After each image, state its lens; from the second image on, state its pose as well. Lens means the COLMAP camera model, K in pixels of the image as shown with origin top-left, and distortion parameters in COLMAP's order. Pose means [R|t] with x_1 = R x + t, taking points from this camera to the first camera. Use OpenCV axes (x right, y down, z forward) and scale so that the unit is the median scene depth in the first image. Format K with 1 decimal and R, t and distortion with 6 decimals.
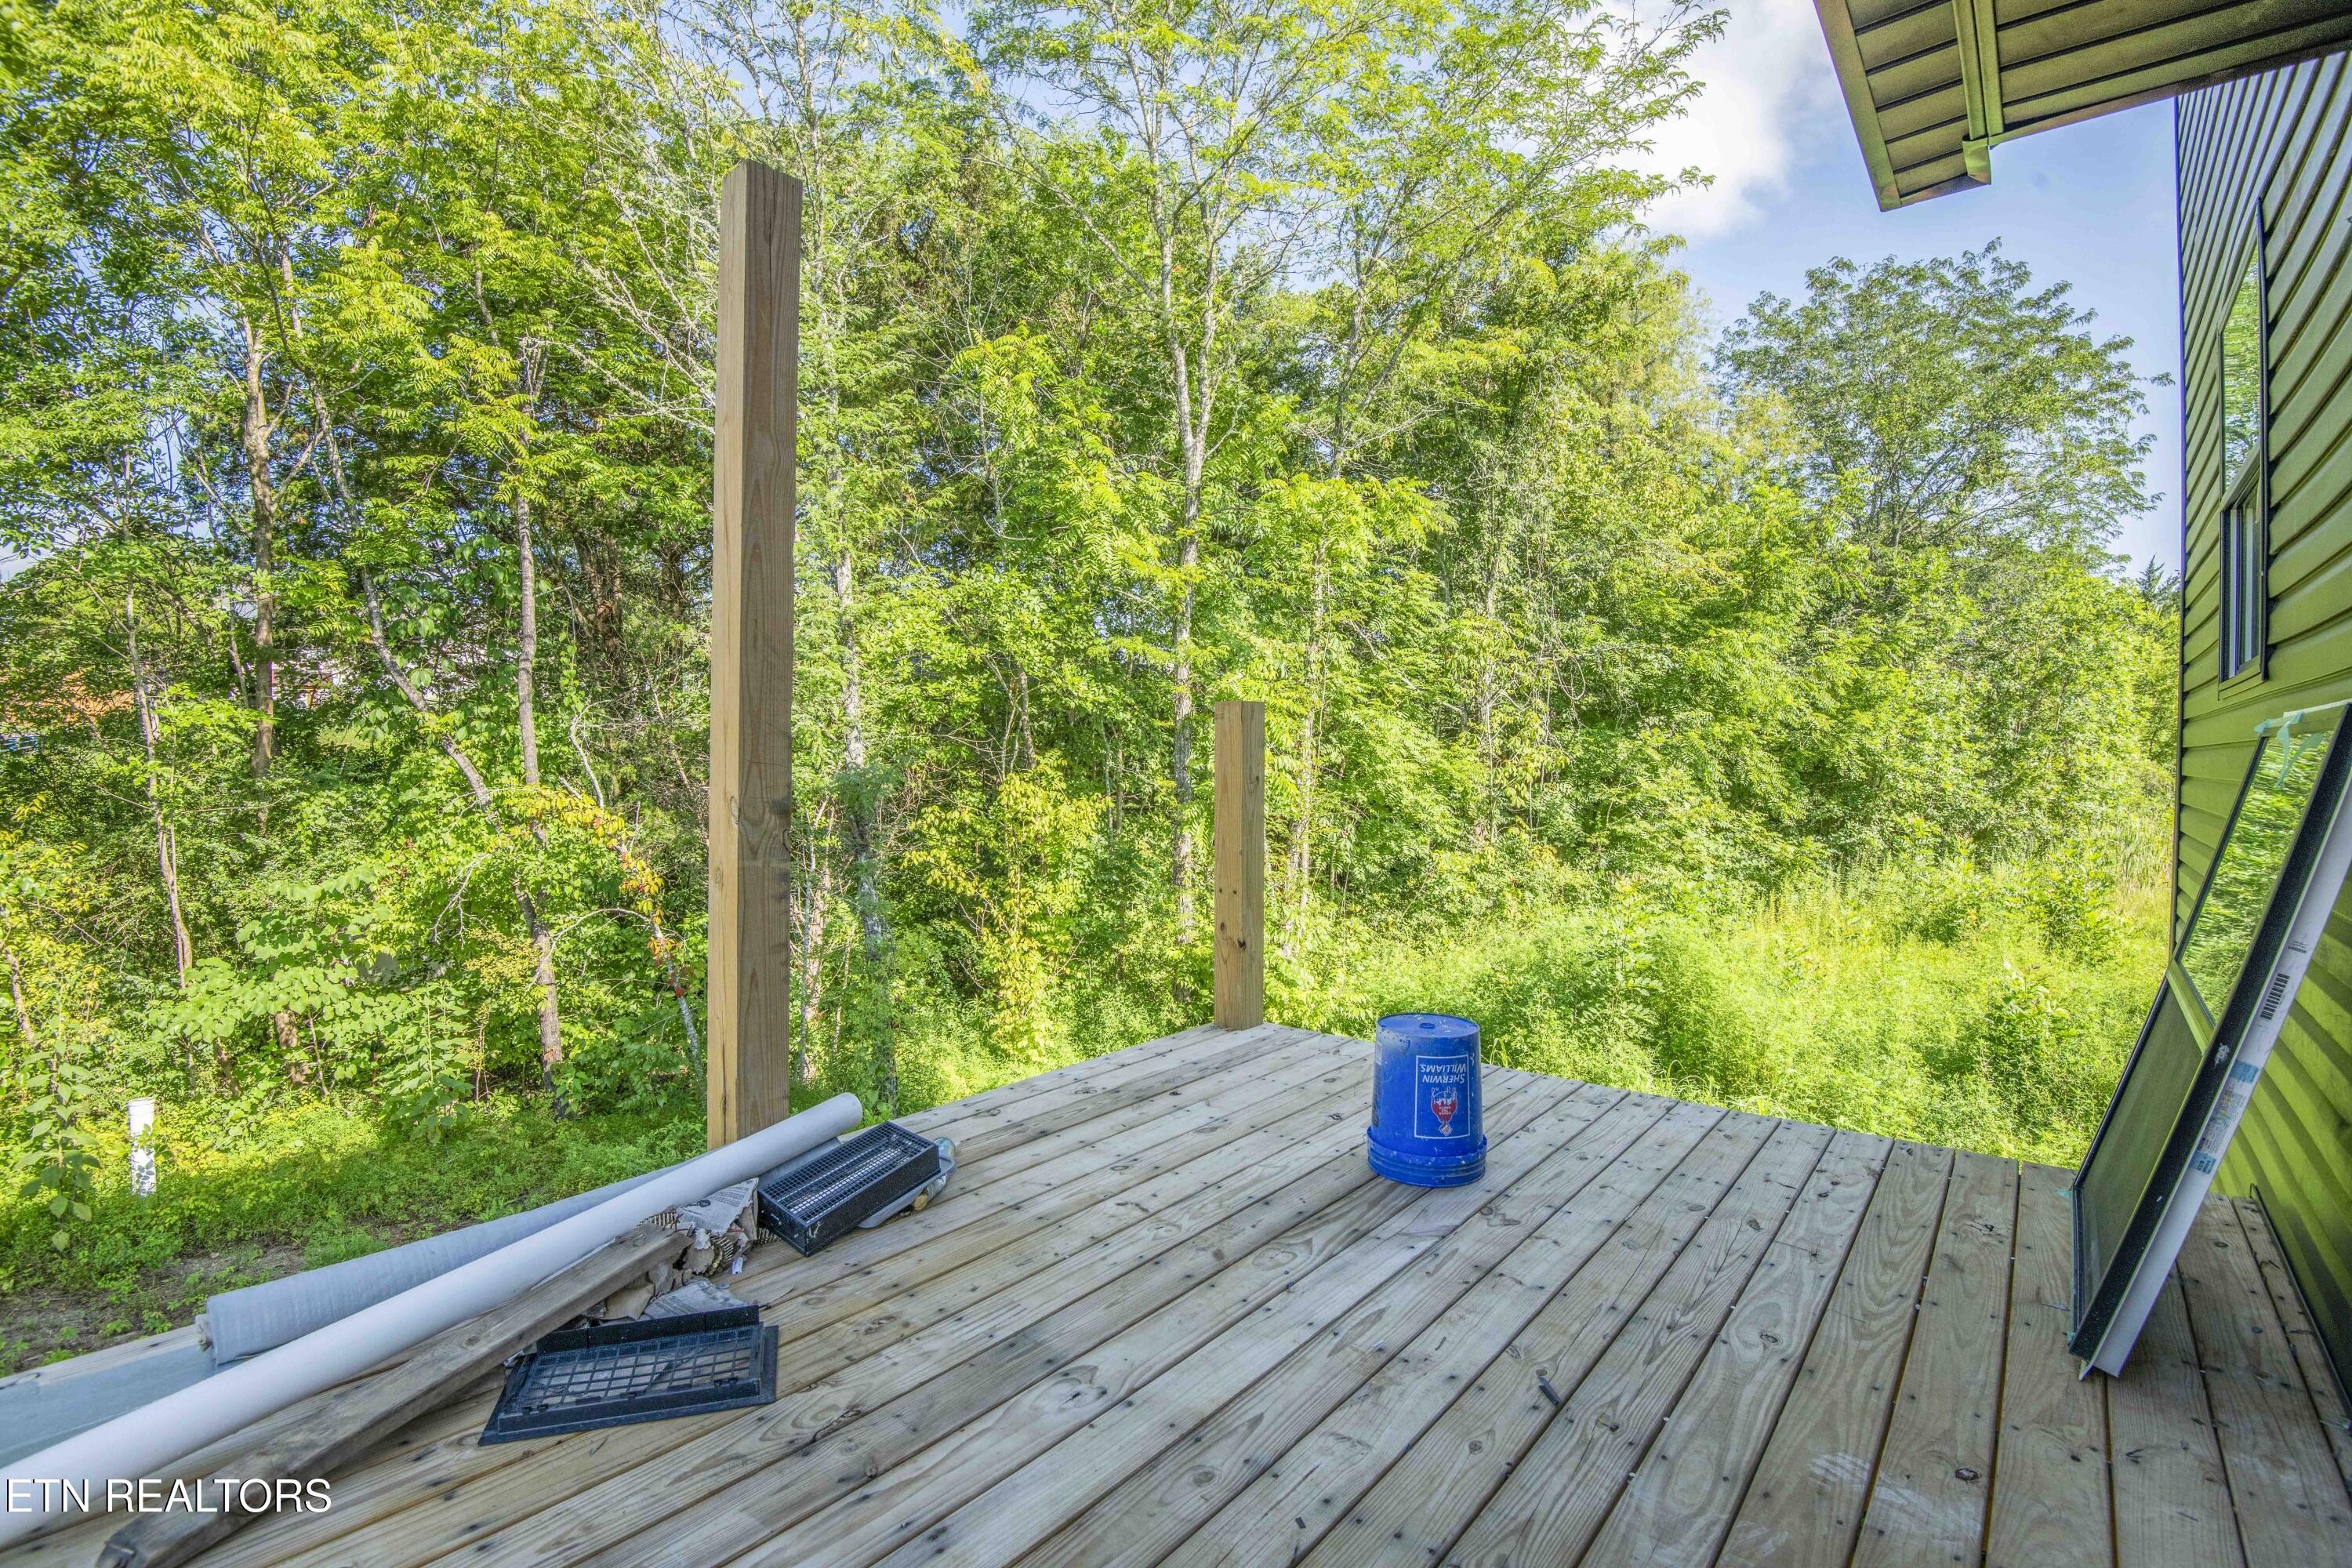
lens RADIAL K [[1085.5, 0, 1177.9], [0, 1085.5, 775.2], [0, 0, 1]] dist [-0.016815, -0.015410]
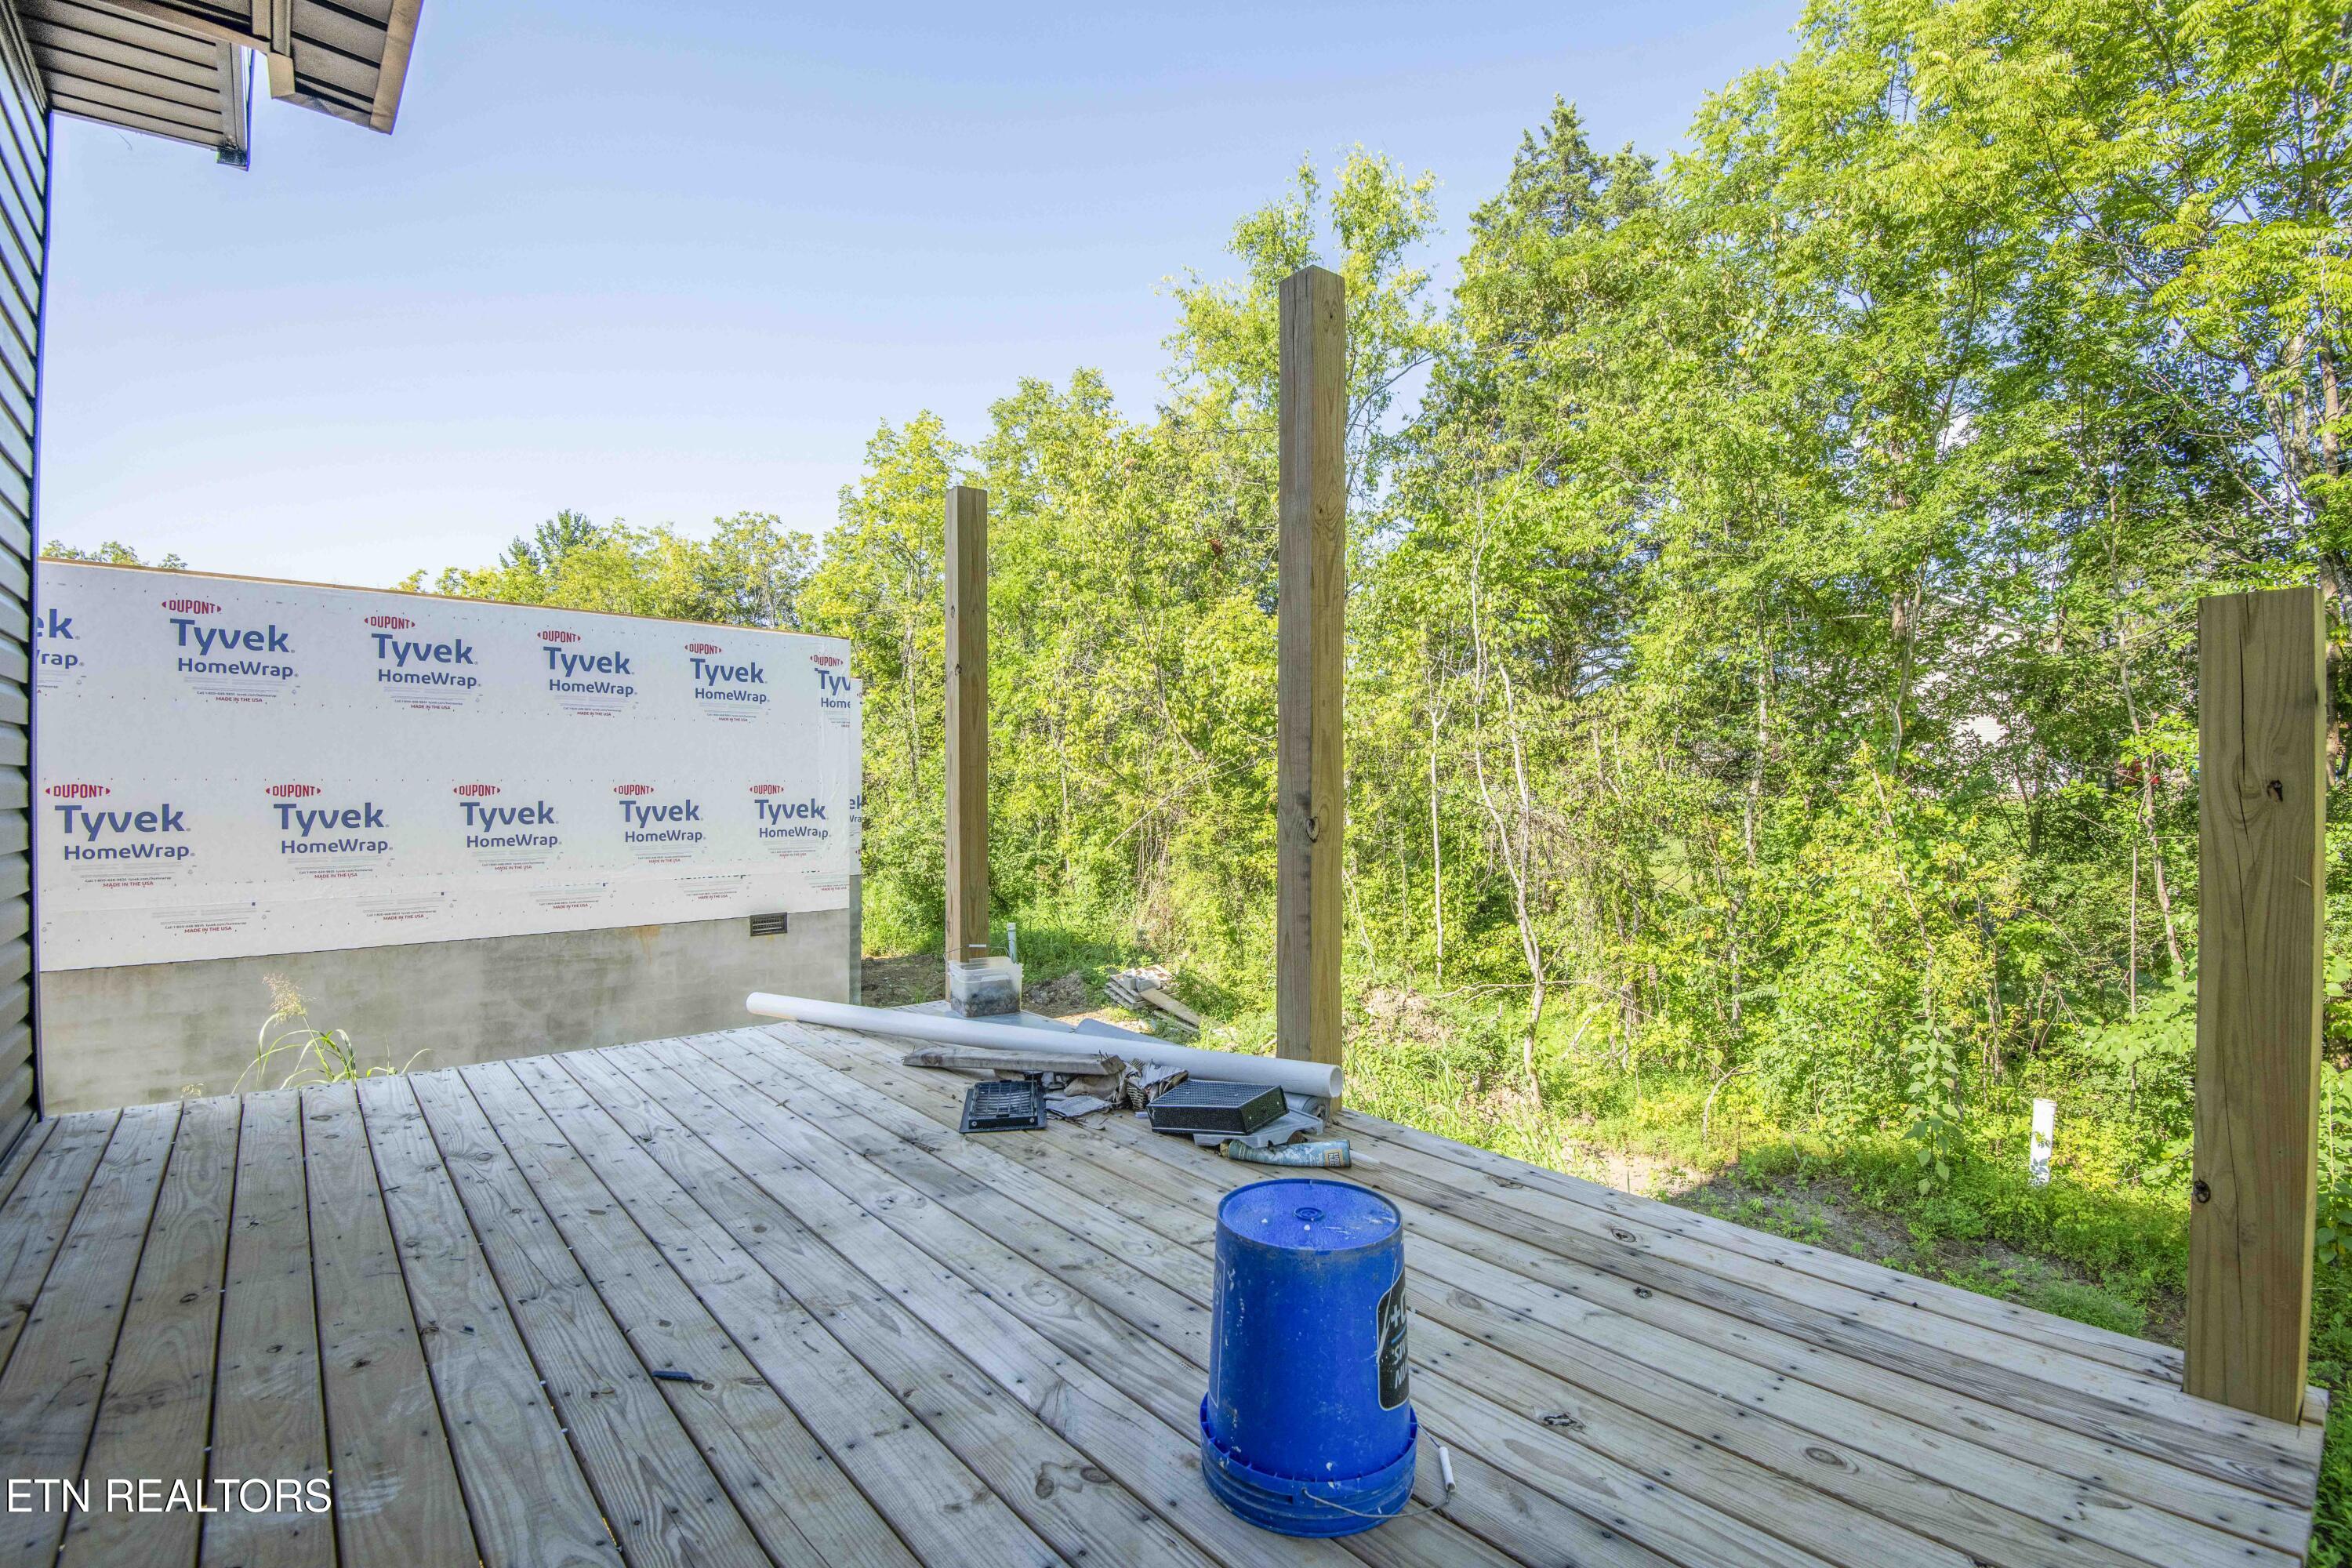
lens RADIAL K [[1085.5, 0, 1178.4], [0, 1085.5, 779.7], [0, 0, 1]] dist [-0.016815, -0.015410]
pose [[-0.181270, -0.005366, -0.983419, 0.949919], [-0.024205, 0.999707, -0.000993, 0.017934], [0.983135, 0.023624, -0.181347, 1.252950]]
